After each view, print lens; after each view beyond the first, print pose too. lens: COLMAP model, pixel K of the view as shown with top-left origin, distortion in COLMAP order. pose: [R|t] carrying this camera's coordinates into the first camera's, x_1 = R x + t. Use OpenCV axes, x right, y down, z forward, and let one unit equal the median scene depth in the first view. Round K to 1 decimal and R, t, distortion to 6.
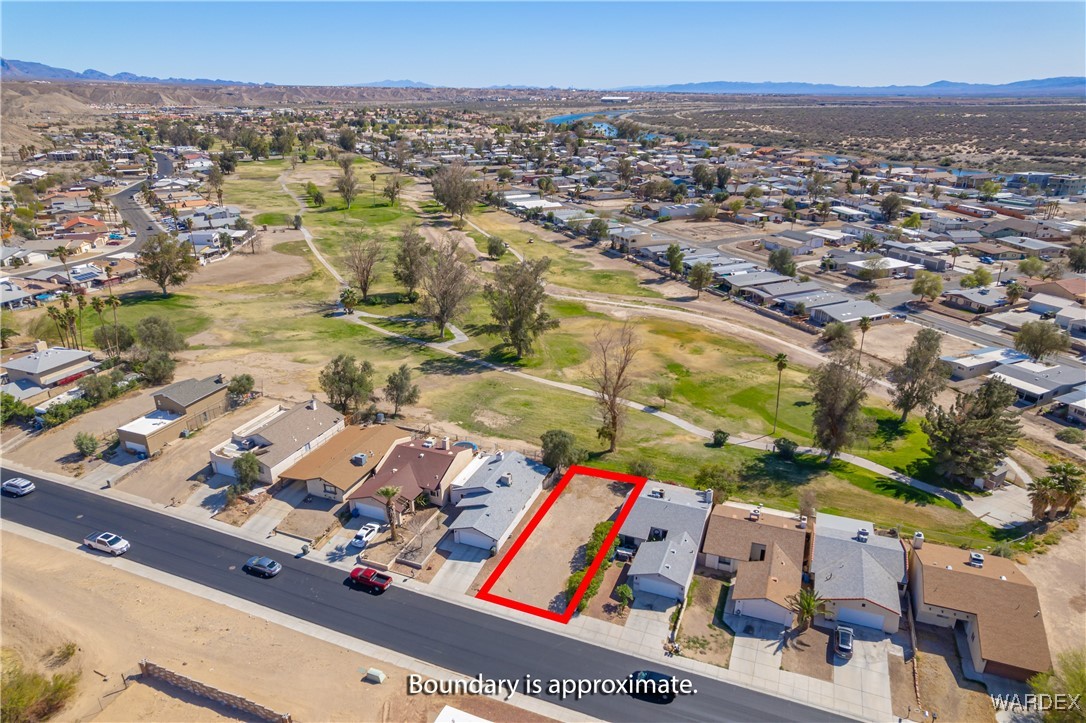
lens RADIAL K [[697.3, 0, 543.0], [0, 697.3, 361.5], [0, 0, 1]] dist [-0.073659, 0.064117]
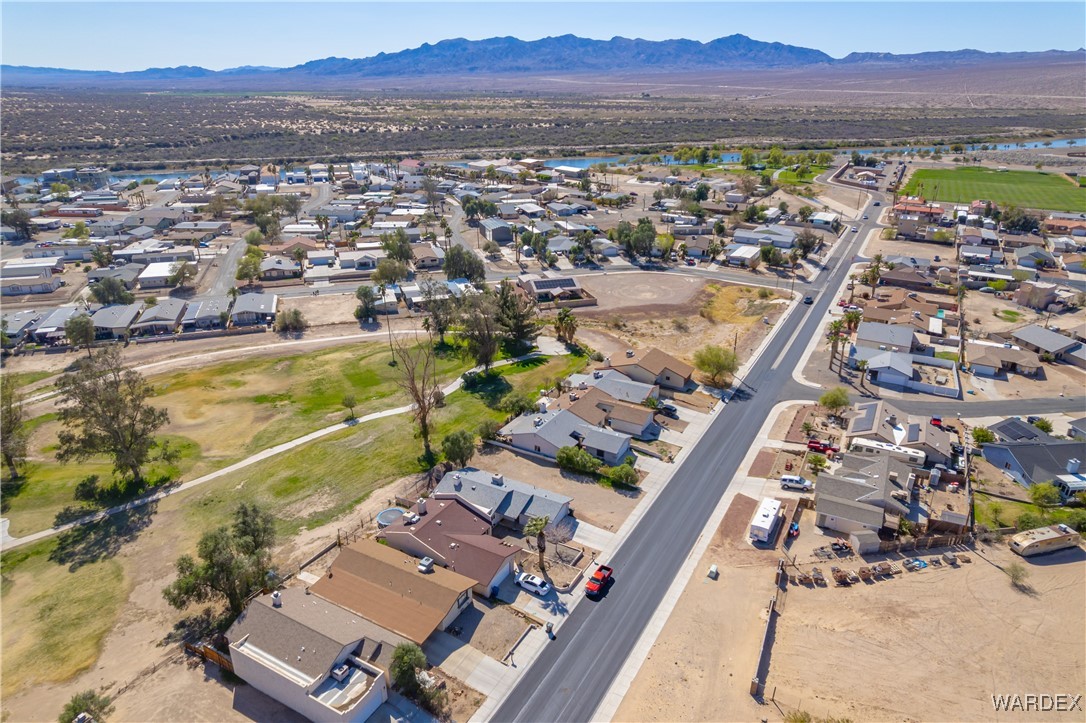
lens RADIAL K [[697.2, 0, 544.3], [0, 697.2, 360.4], [0, 0, 1]] dist [-0.077927, 0.073105]
pose [[0.131718, -0.366376, 0.921097, -0.840046], [0.356019, 0.884682, 0.300980, -0.254825], [-0.925149, 0.288283, 0.246965, 0.532168]]
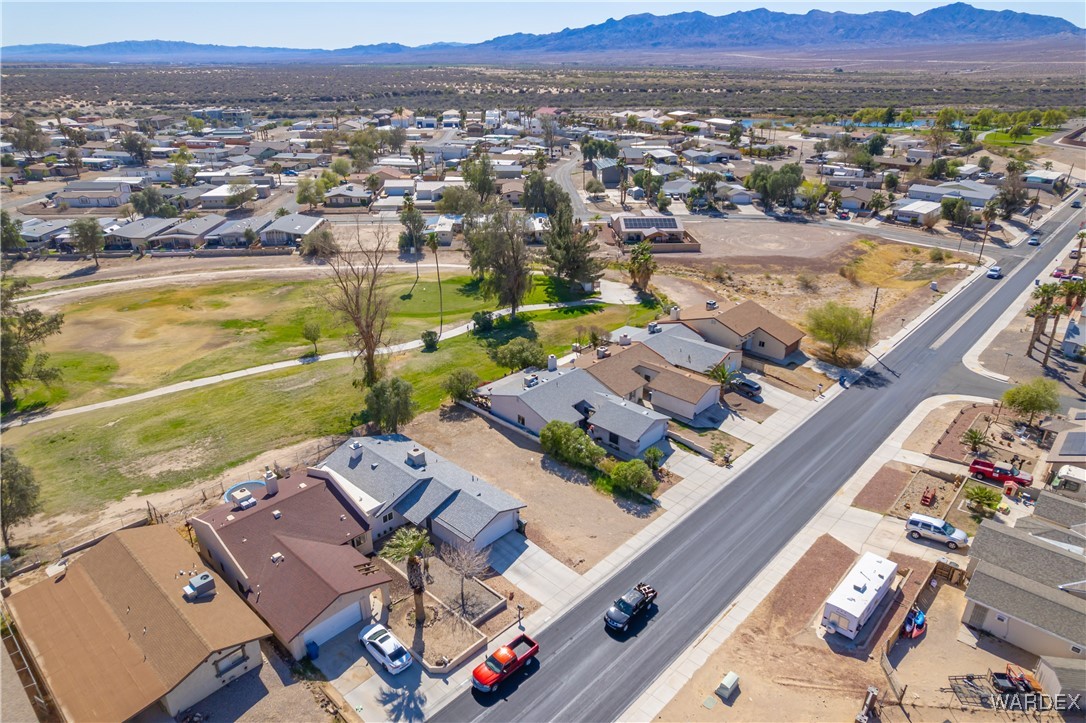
lens RADIAL K [[697.2, 0, 544.3], [0, 697.2, 360.4], [0, 0, 1]] dist [-0.077927, 0.073105]
pose [[0.367468, -0.368585, 0.853881, -0.478060], [0.335398, 0.908854, 0.247975, -0.038490], [-0.867453, 0.195267, 0.457598, 0.488031]]
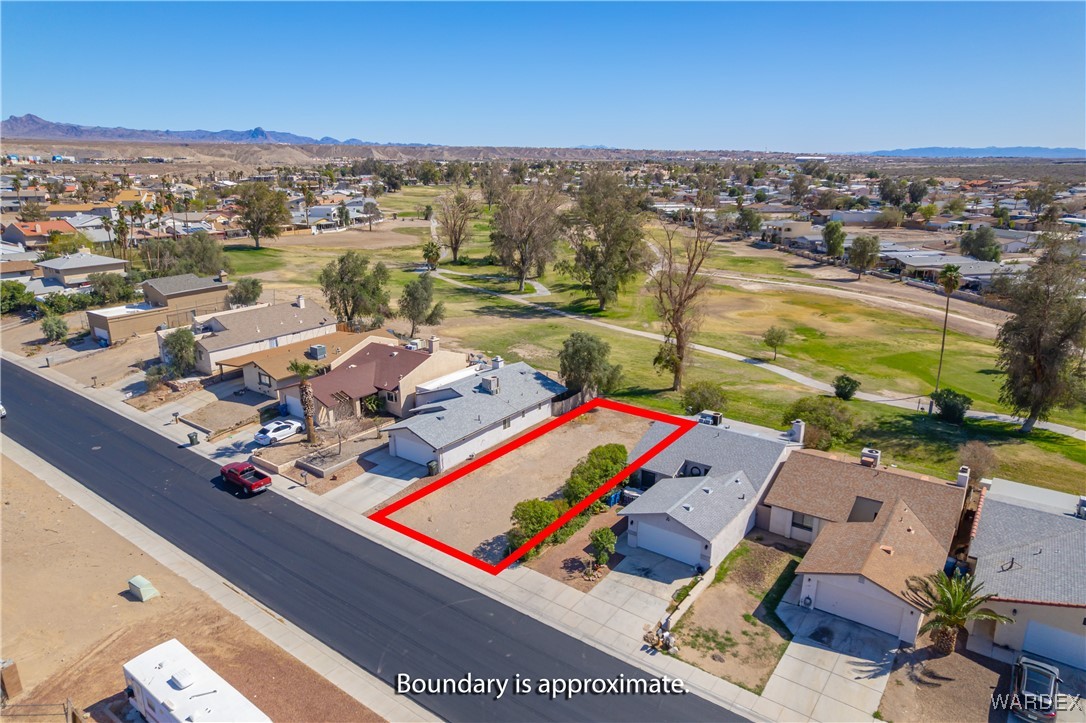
lens RADIAL K [[705.9, 0, 543.0], [0, 705.9, 361.5], [0, 0, 1]] dist [-0.072704, 0.060448]
pose [[0.966341, 0.070983, -0.247277, 0.144966], [-0.092667, 0.992702, -0.077173, 0.169507], [0.239994, 0.097490, 0.965867, 0.296275]]
